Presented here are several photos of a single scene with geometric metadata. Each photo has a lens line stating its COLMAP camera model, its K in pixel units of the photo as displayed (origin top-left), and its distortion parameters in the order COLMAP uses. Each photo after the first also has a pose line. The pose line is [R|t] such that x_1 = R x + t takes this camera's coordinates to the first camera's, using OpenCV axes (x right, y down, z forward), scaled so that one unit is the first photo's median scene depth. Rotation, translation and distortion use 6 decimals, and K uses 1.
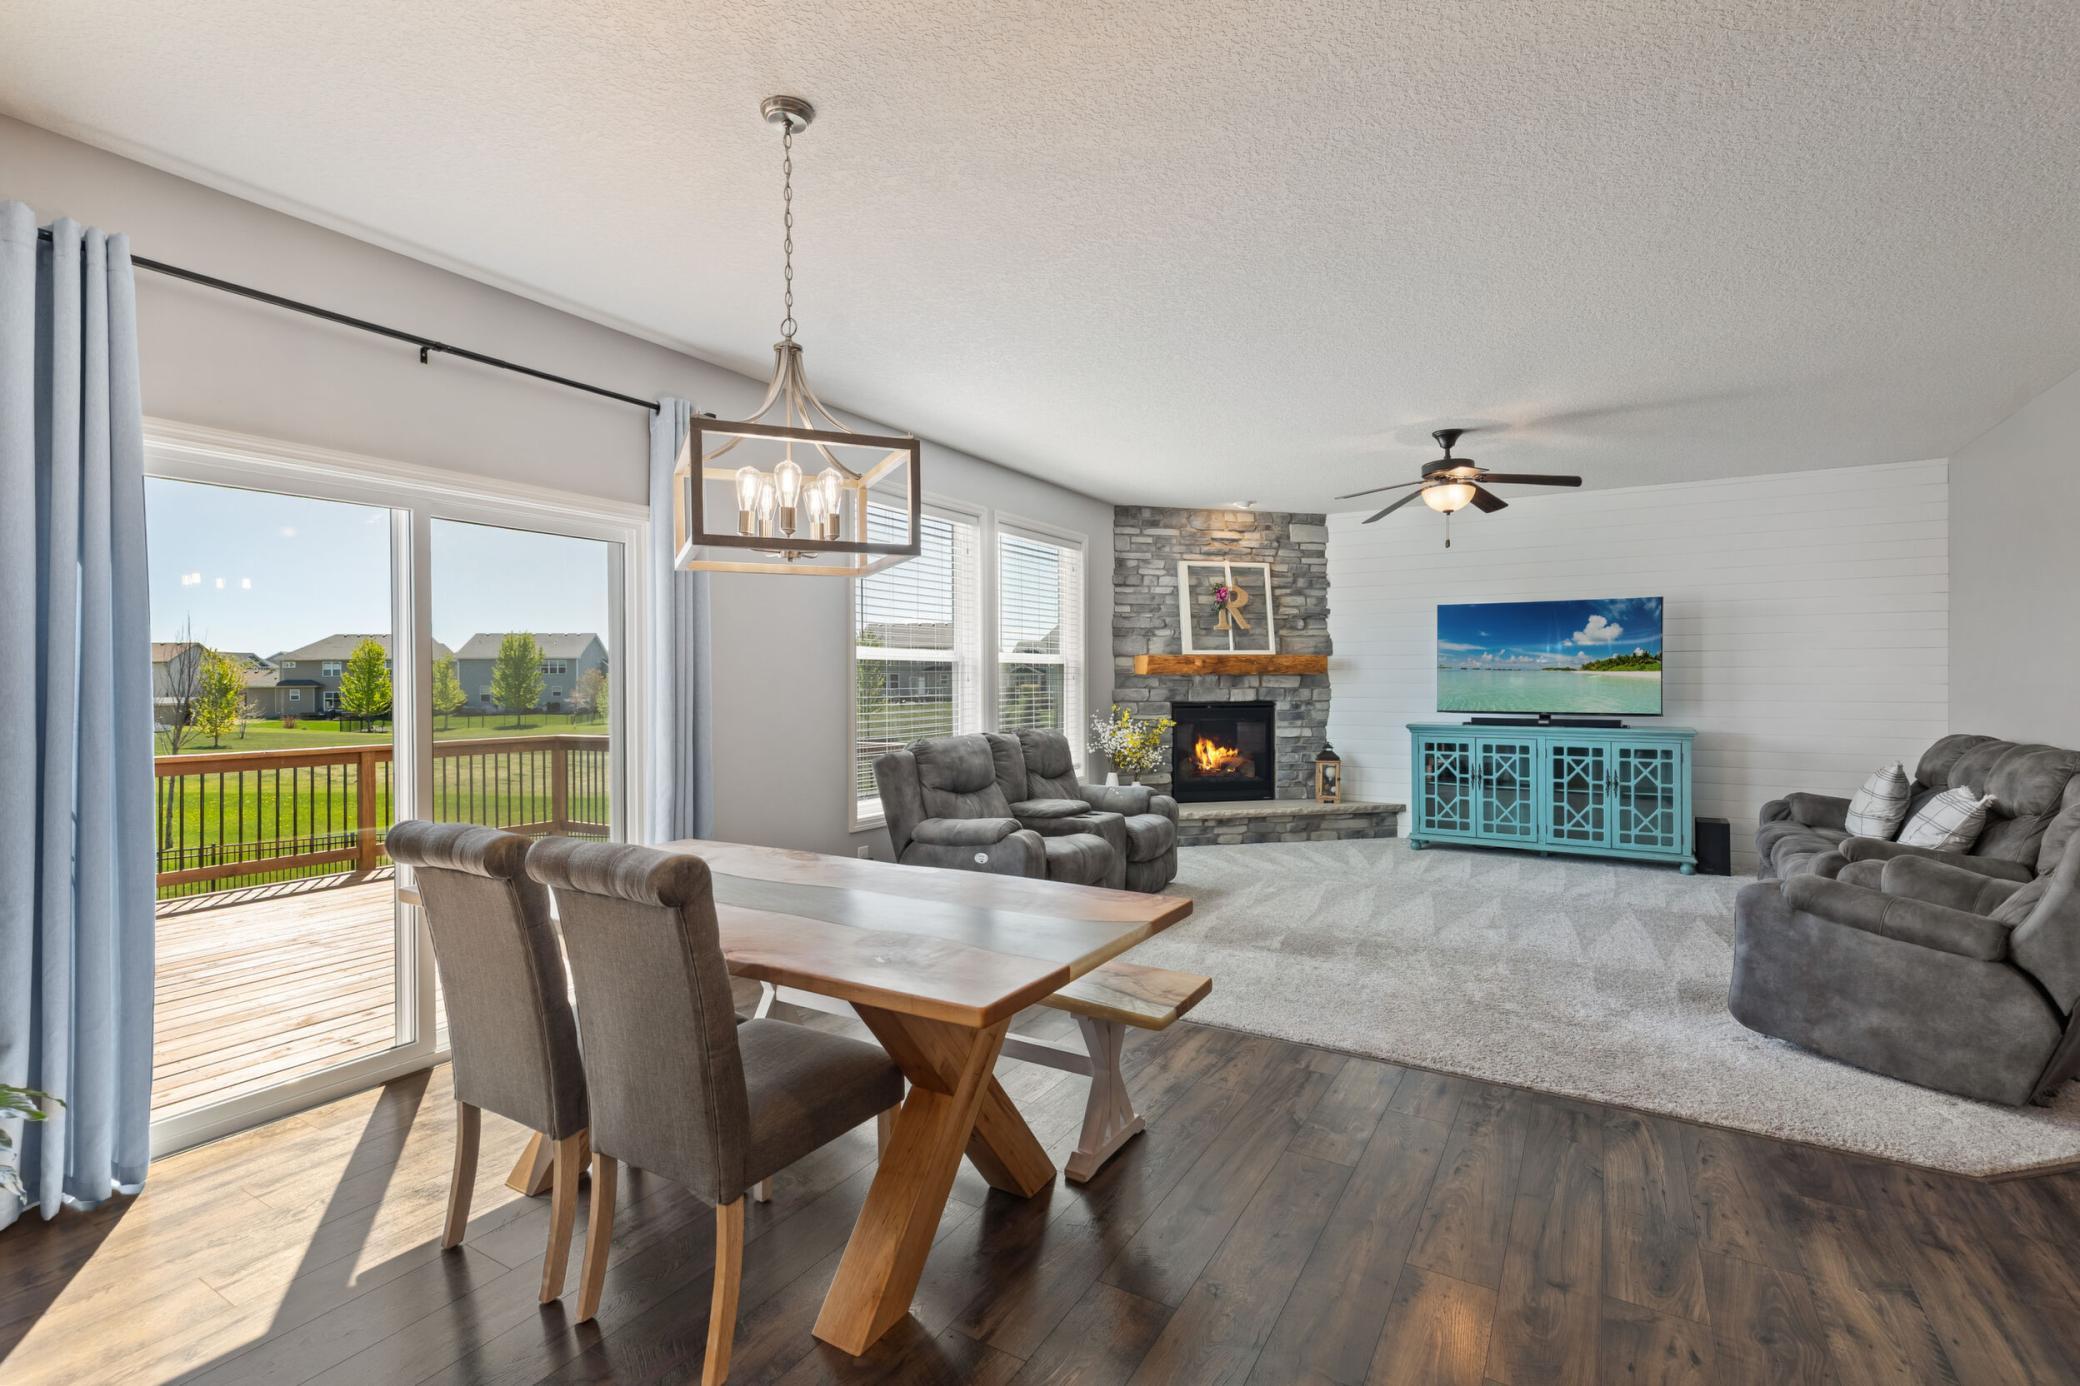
lens RADIAL K [[958.0, 0, 1026.5], [0, 958.0, 672.9], [0, 0, 1]] dist [0.003998, 0.000815]
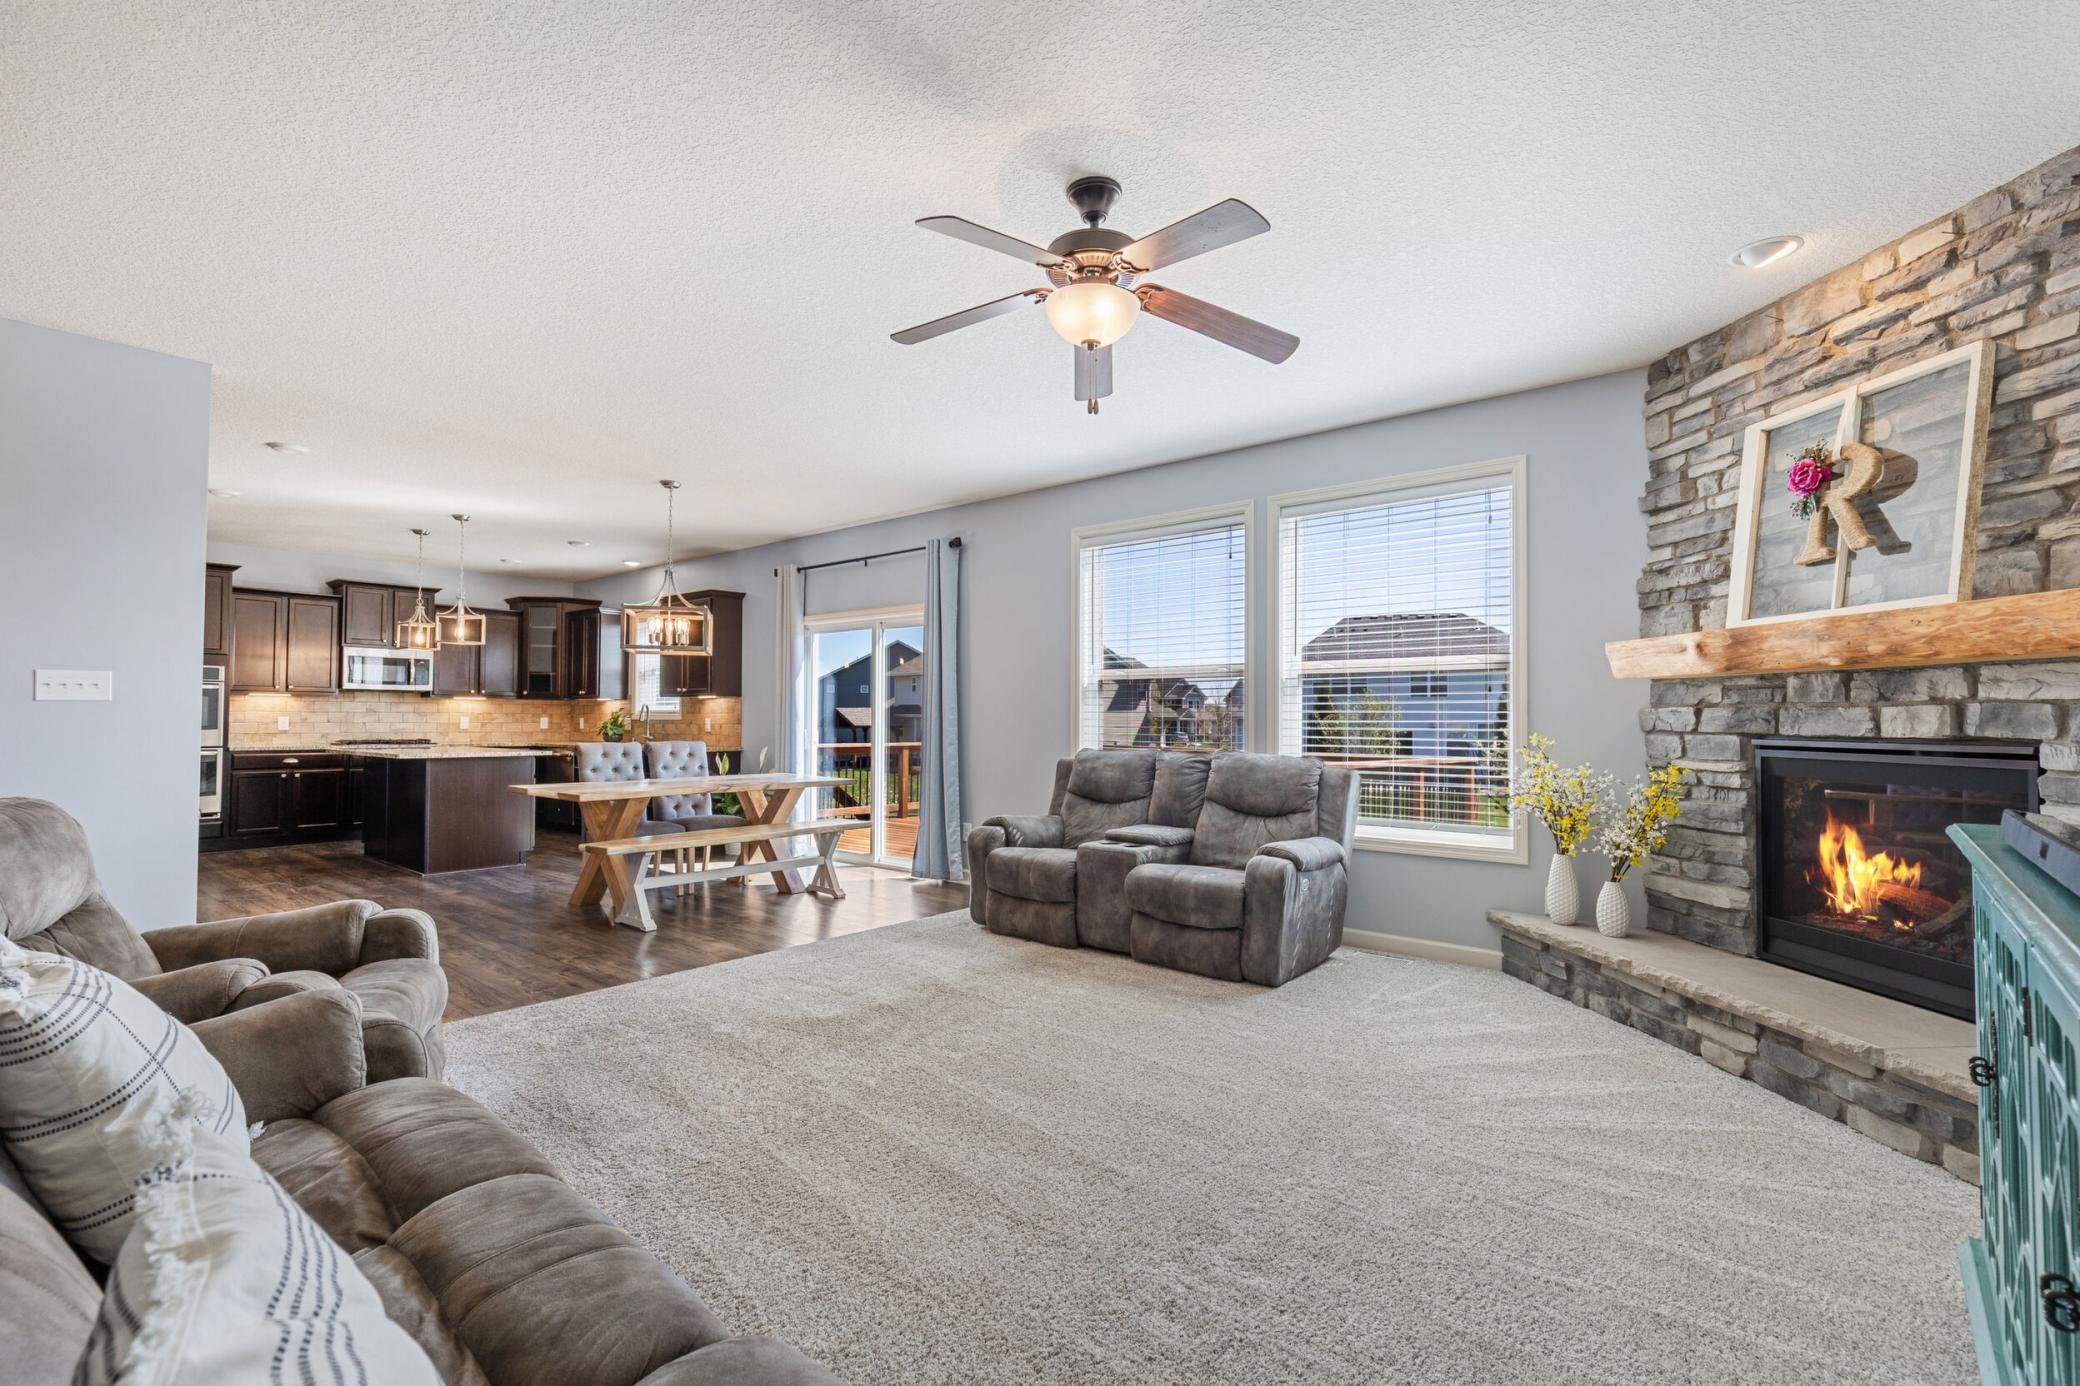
lens RADIAL K [[950.4, 0, 1034.3], [0, 950.4, 683.9], [0, 0, 1]] dist [0.012747, -0.000588]
pose [[-0.162829, -0.035246, -0.986025, 0.769202], [0.002335, 0.999345, -0.036108, 0.024910], [0.986652, -0.008182, -0.162640, 0.857304]]
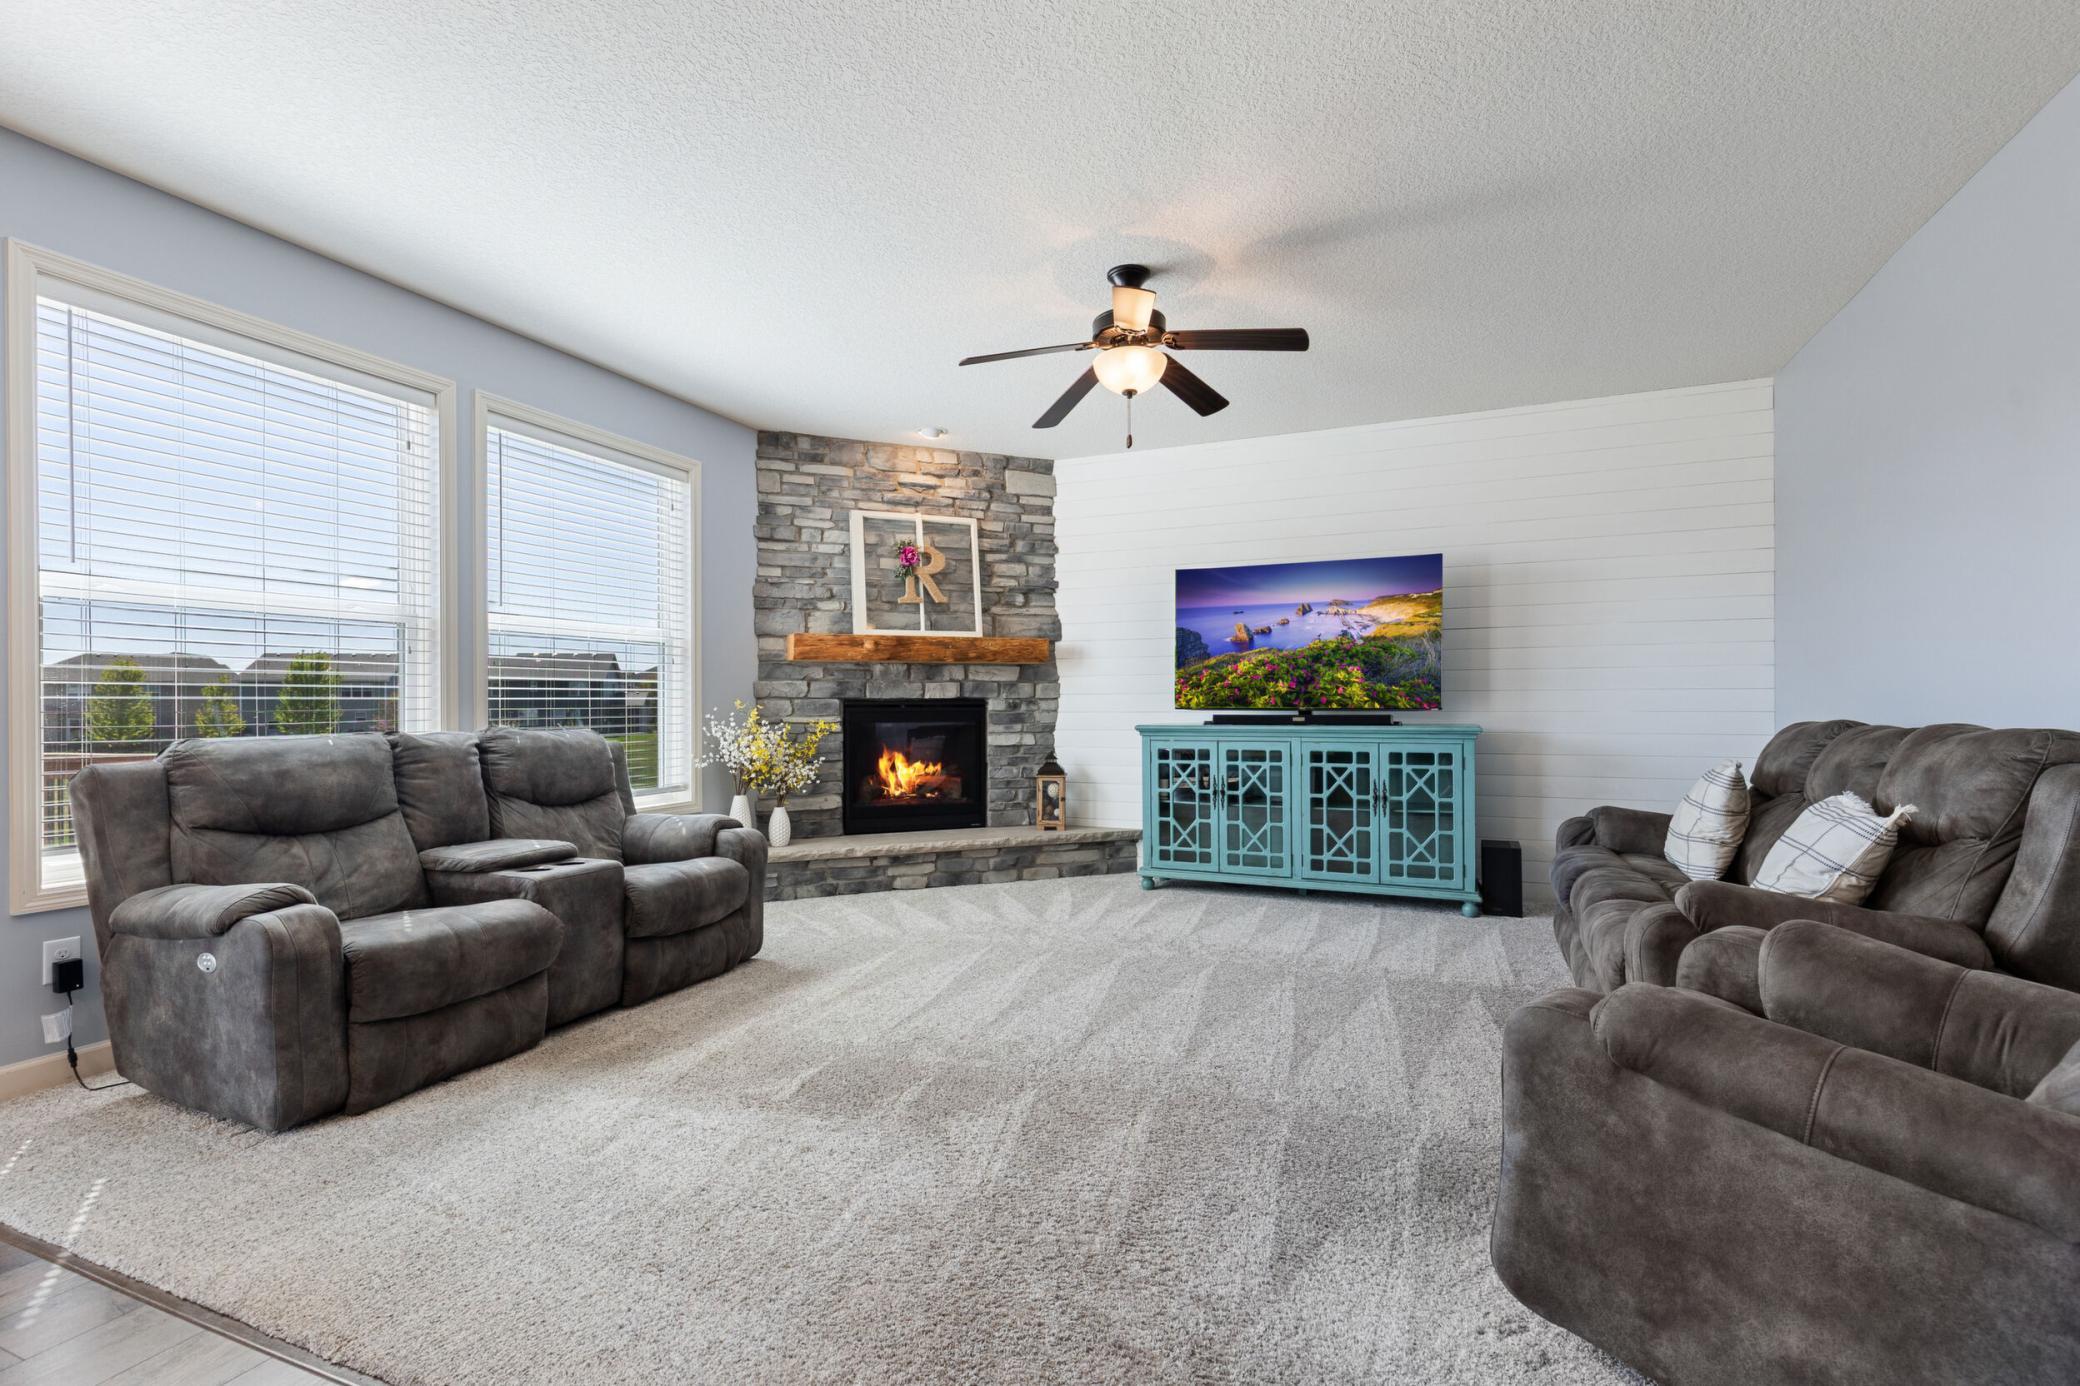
lens RADIAL K [[952.3, 0, 1032.8], [0, 952.3, 699.8], [0, 0, 1]] dist [0.009318, -0.000820]
pose [[0.989190, -0.001639, 0.146633, 0.220984], [0.001381, 0.999997, 0.001856, 0.034489], [-0.146636, -0.001634, 0.989189, 0.285436]]
